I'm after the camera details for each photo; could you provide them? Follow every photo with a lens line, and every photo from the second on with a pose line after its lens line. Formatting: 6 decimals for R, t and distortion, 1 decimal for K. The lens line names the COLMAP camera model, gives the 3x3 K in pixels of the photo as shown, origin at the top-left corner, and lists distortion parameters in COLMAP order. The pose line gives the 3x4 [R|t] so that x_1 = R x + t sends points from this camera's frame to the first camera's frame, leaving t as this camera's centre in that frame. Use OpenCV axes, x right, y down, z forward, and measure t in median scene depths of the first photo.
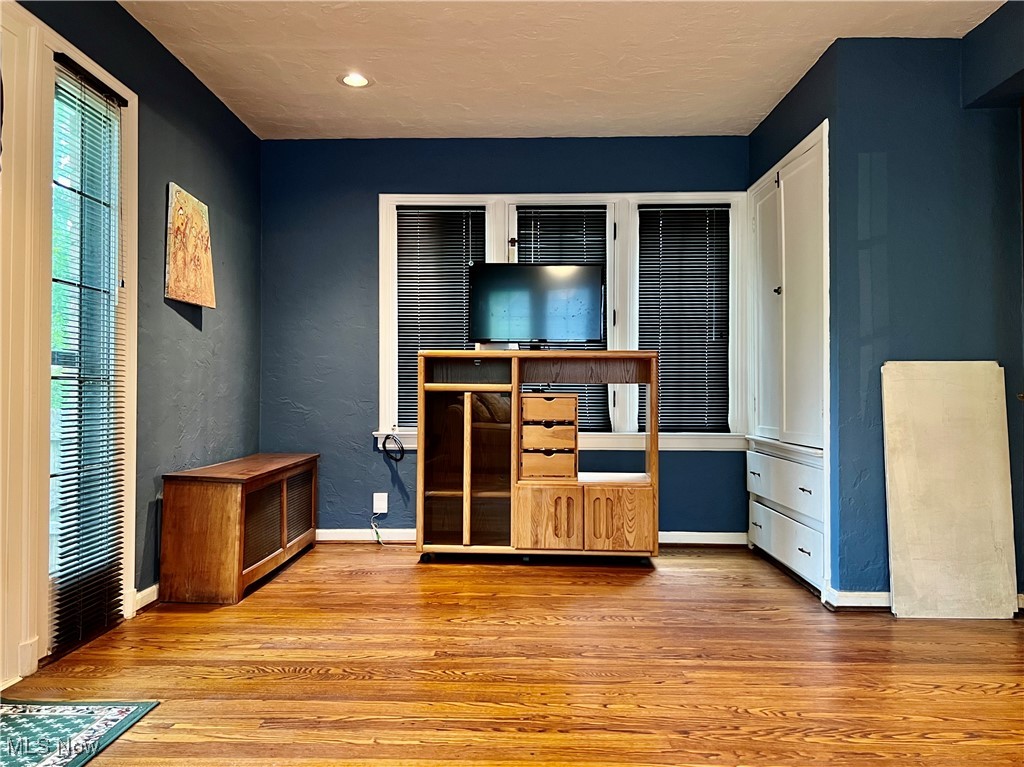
lens RADIAL K [[774.8, 0, 514.8], [0, 774.8, 380.8], [0, 0, 1]] dist [0.029819, -0.022738]
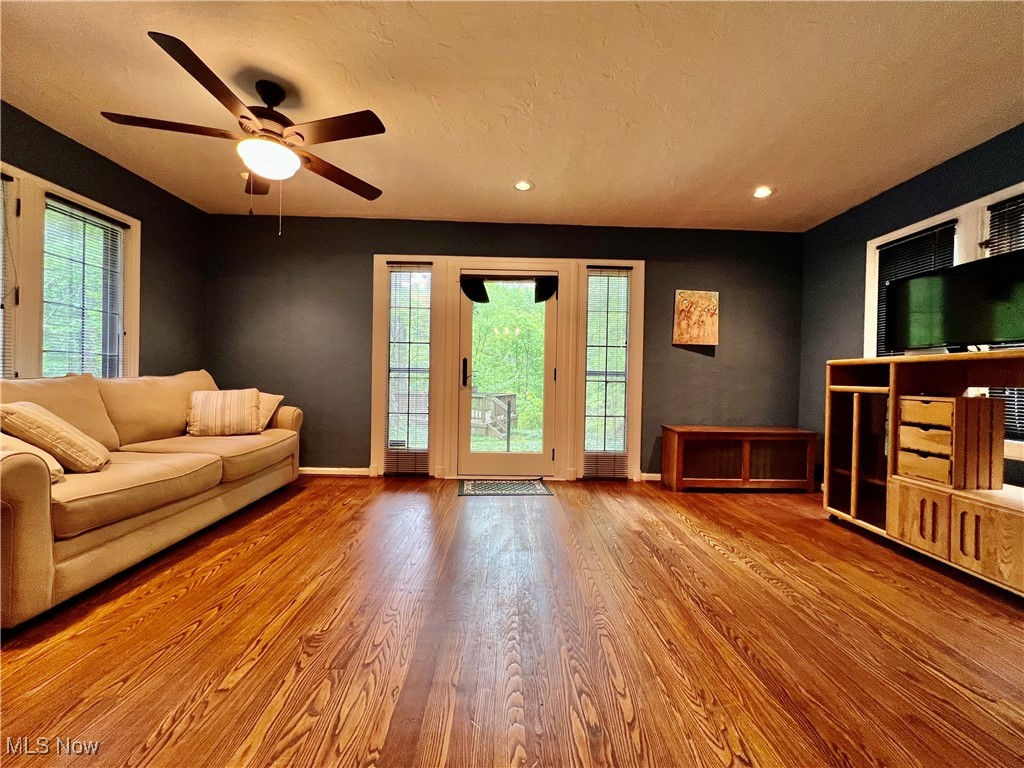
lens RADIAL K [[405.4, 0, 519.2], [0, 405.4, 384.3], [0, 0, 1]] dist [-0.001524, 0.000162]
pose [[0.054232, 0.008349, -0.998493, 0.552207], [-0.004008, 0.999959, 0.008143, -0.002606], [0.998520, 0.003561, 0.054263, 0.433522]]
